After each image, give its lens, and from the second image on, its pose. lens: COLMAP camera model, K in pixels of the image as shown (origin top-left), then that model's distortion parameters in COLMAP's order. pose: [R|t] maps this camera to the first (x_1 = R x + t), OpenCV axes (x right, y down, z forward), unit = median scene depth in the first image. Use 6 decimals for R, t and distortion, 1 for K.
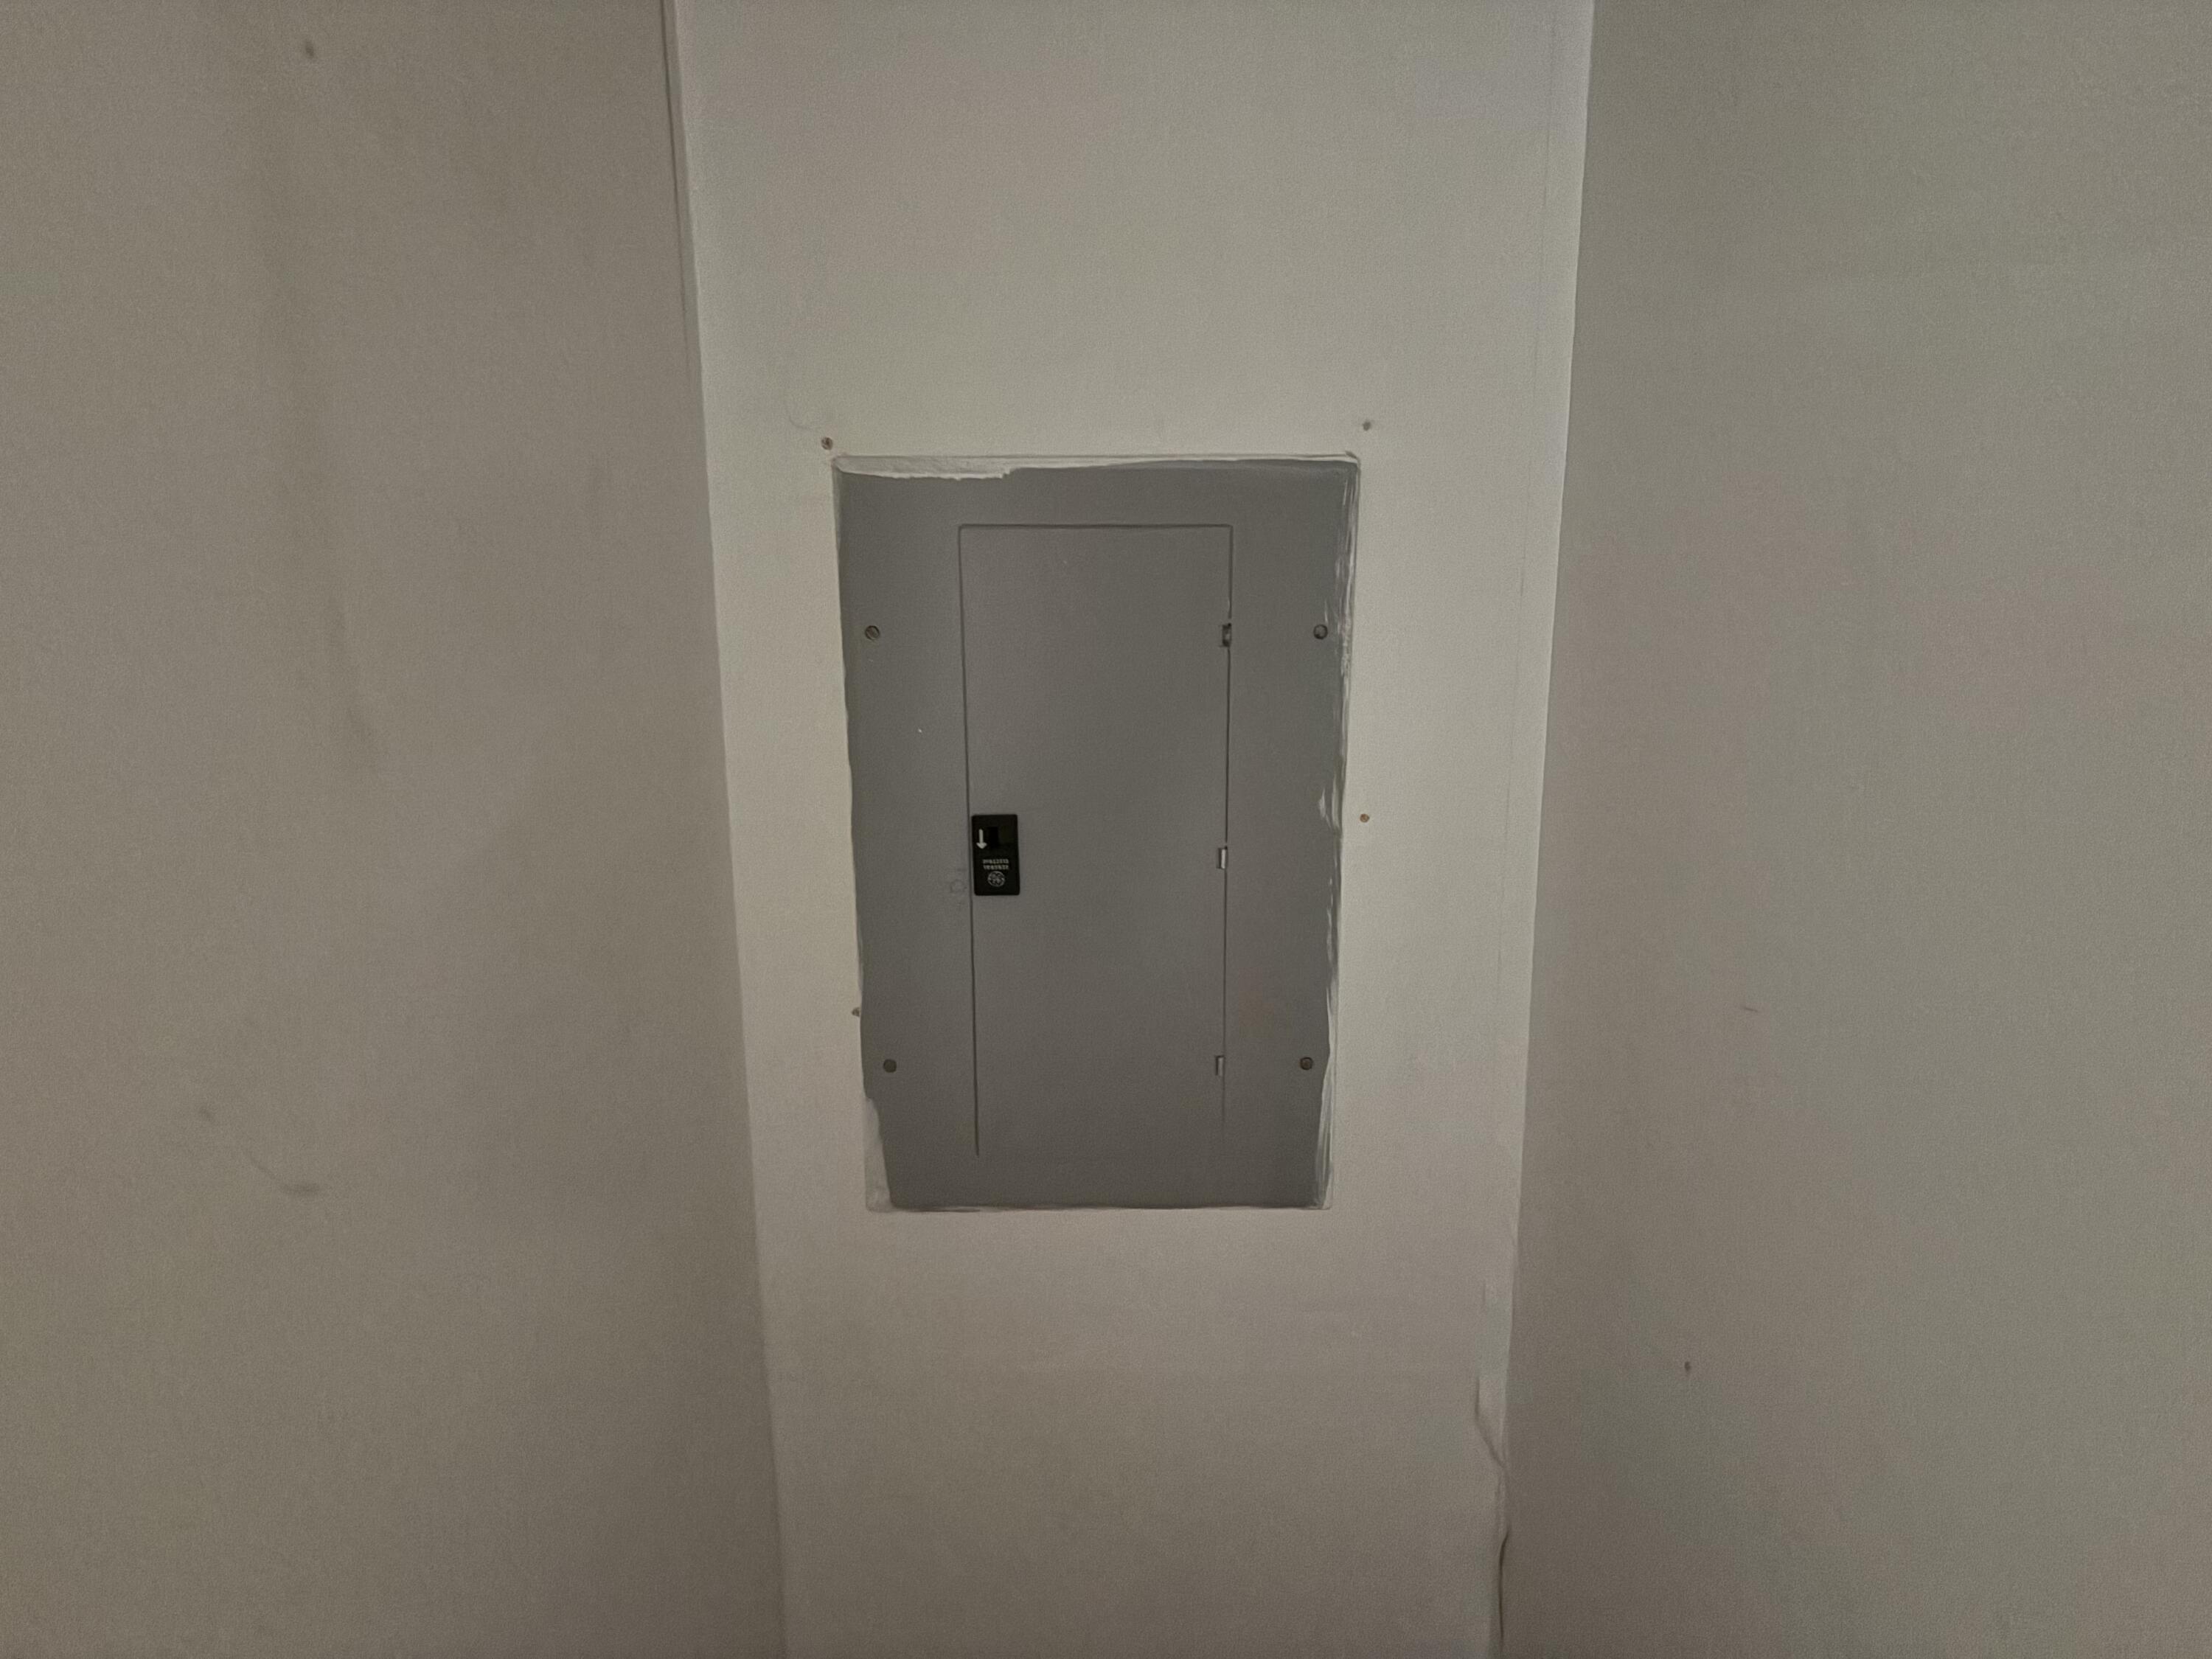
lens RADIAL K [[1677.6, 0, 1108.1], [0, 1677.6, 843.3], [0, 0, 1]] dist [0.056151, -0.052617]
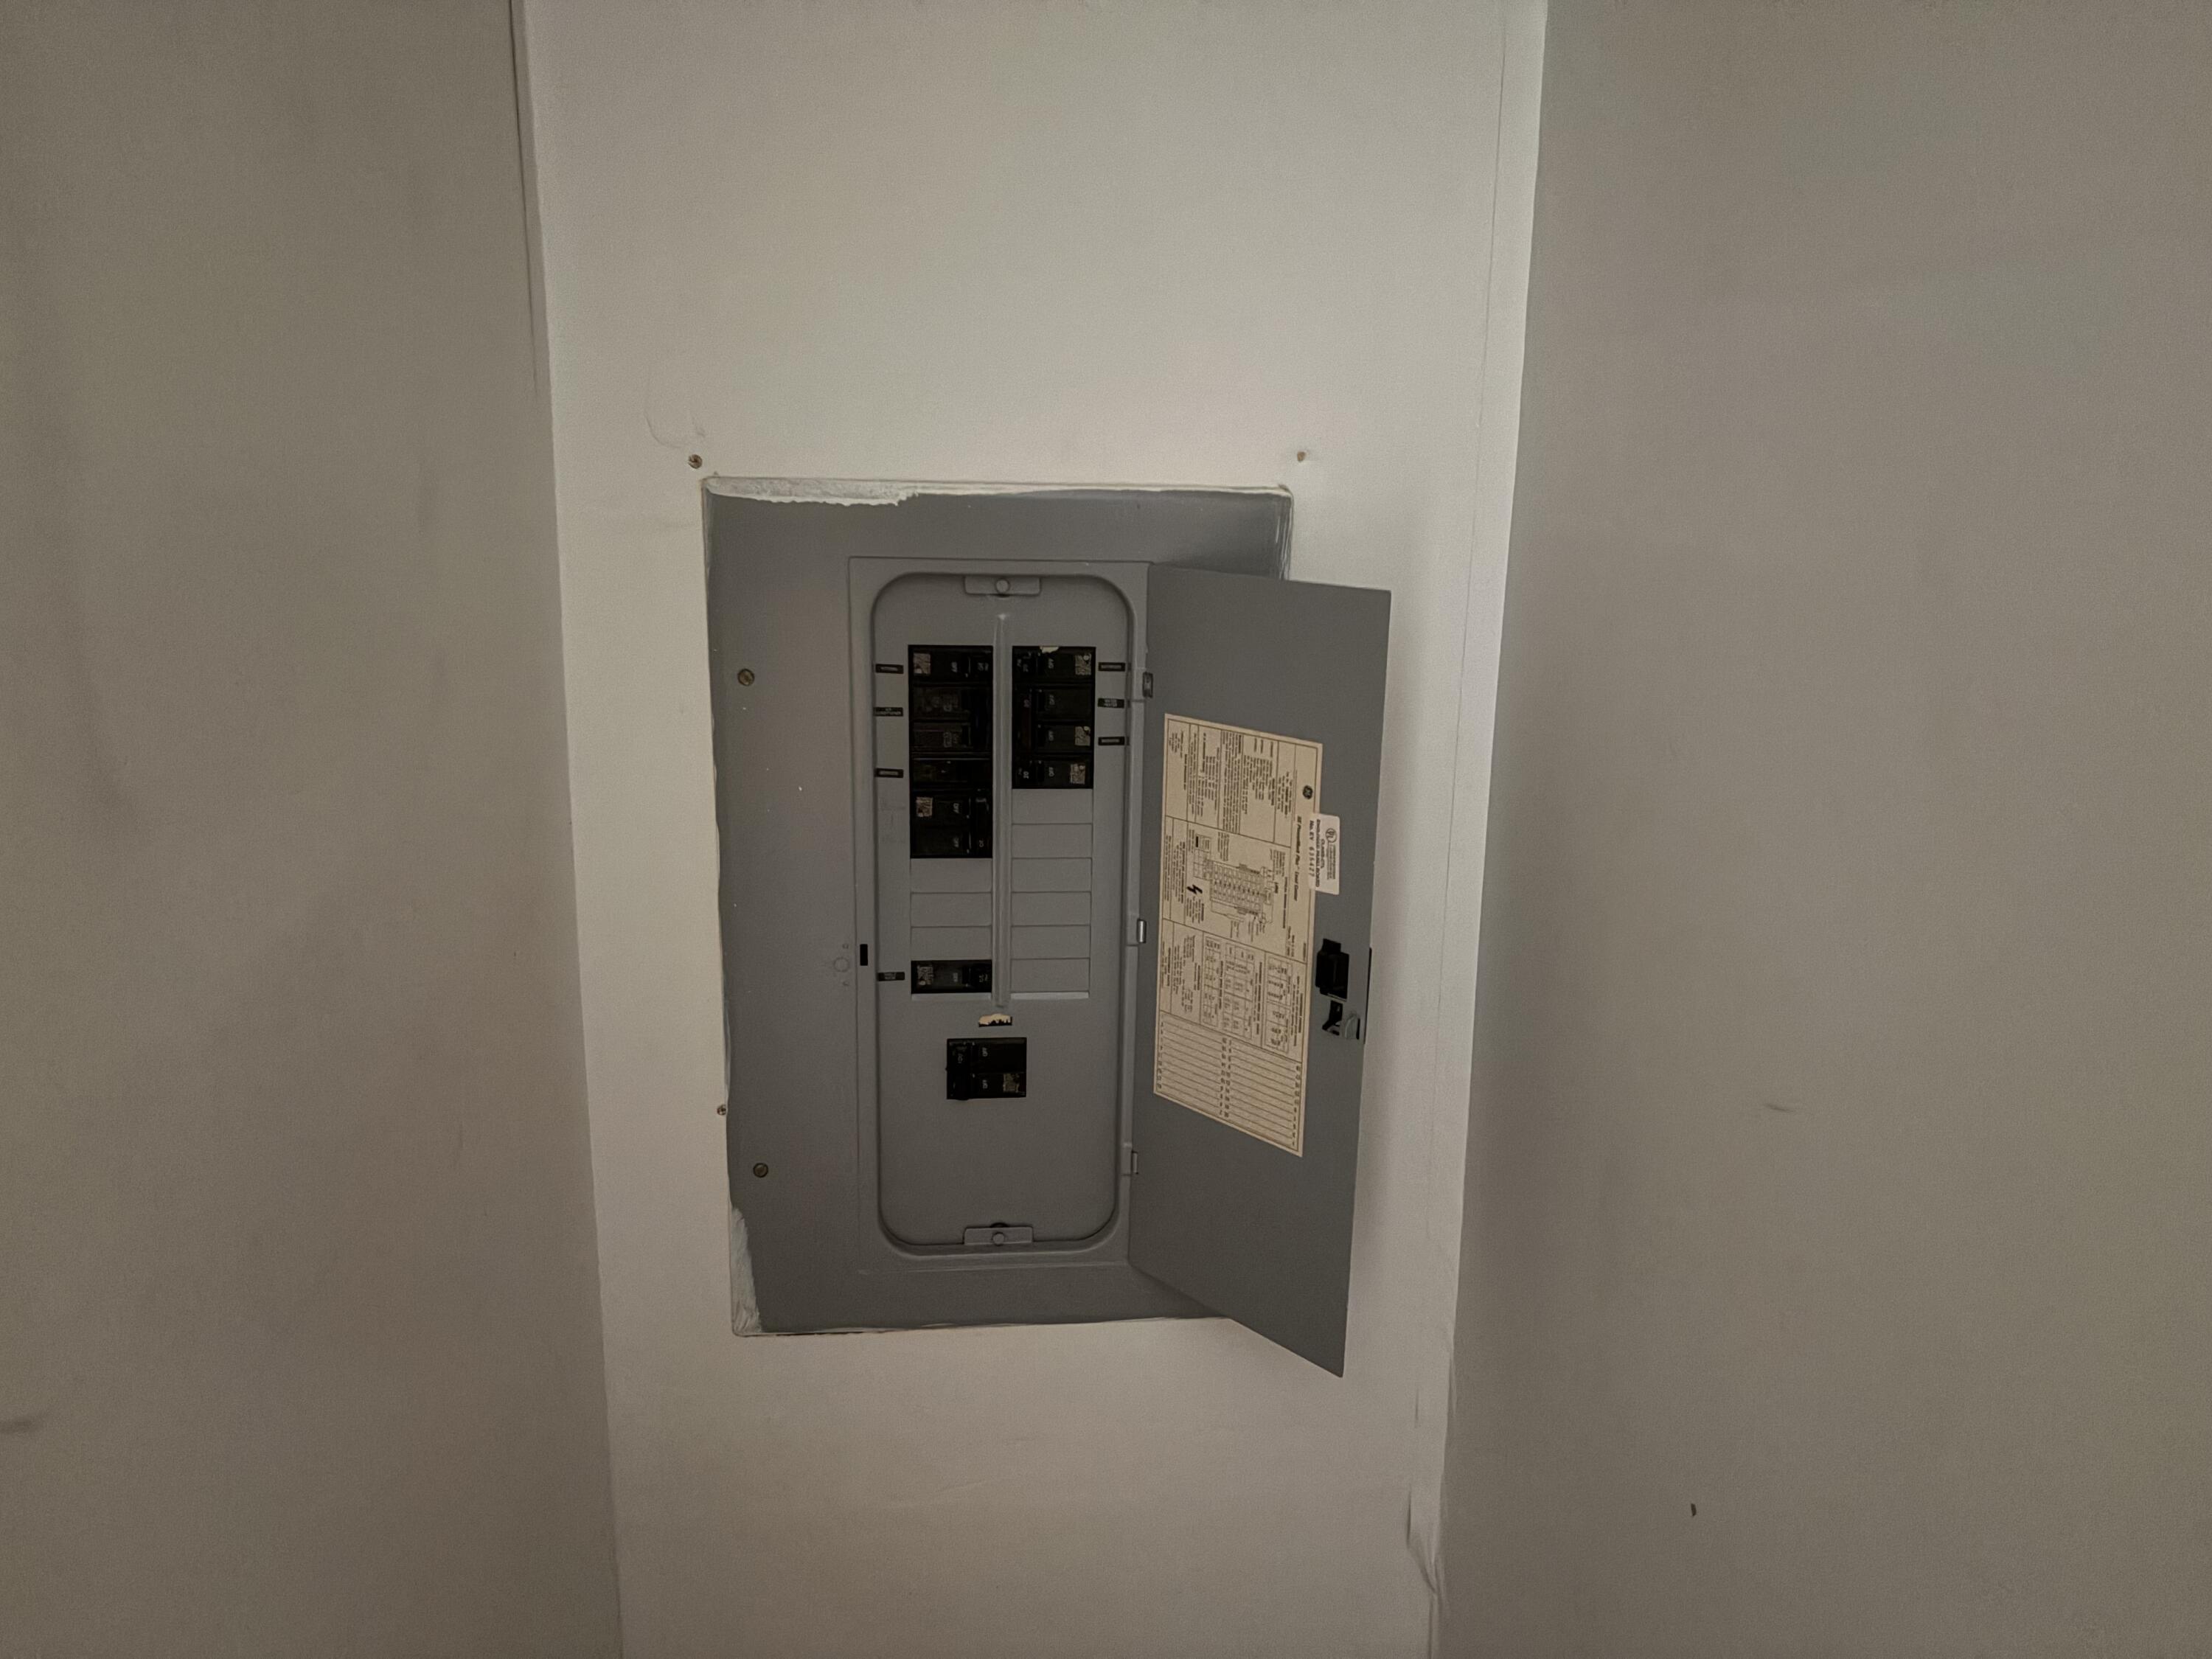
lens RADIAL K [[1653.4, 0, 1106.0], [0, 1653.4, 829.5], [0, 0, 1]] dist [-0.001686, -0.003039]
pose [[0.995754, 0.002526, 0.092022, -0.032022], [-0.000184, 0.999676, -0.025447, -0.024722], [-0.092056, 0.025322, 0.995432, 0.129894]]
